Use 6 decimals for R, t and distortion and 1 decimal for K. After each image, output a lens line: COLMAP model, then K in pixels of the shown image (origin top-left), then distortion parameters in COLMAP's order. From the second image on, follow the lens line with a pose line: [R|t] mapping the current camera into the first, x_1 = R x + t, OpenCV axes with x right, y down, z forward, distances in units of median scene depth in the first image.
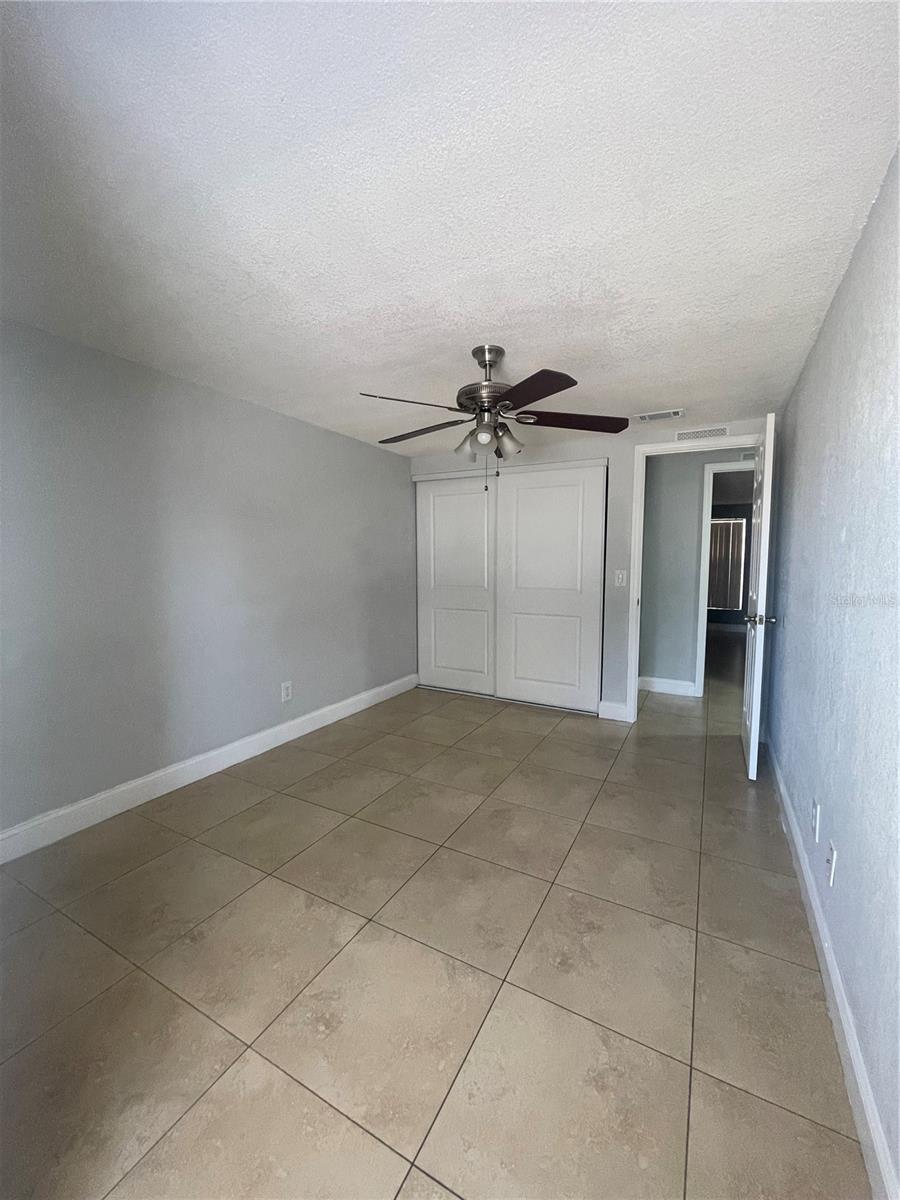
lens RADIAL K [[483.7, 0, 448.4], [0, 483.7, 598.4], [0, 0, 1]] dist [0.000080, 0.000164]
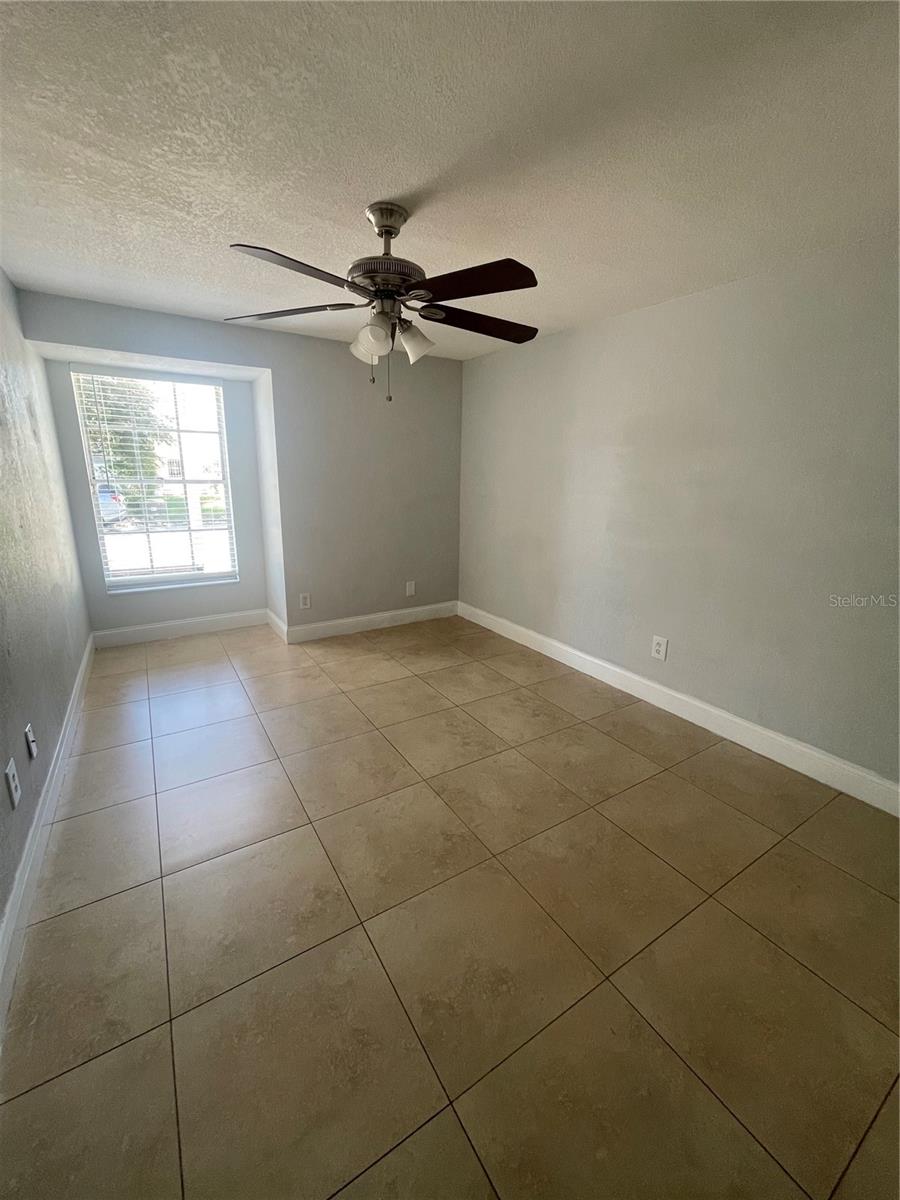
lens RADIAL K [[483.7, 0, 448.7], [0, 483.7, 600.5], [0, 0, 1]] dist [0.000080, 0.000164]
pose [[-0.484465, 0.207868, -0.849756, 0.659749], [-0.099200, 0.952040, 0.289445, -0.113424], [0.869168, 0.224522, -0.440610, 1.262210]]
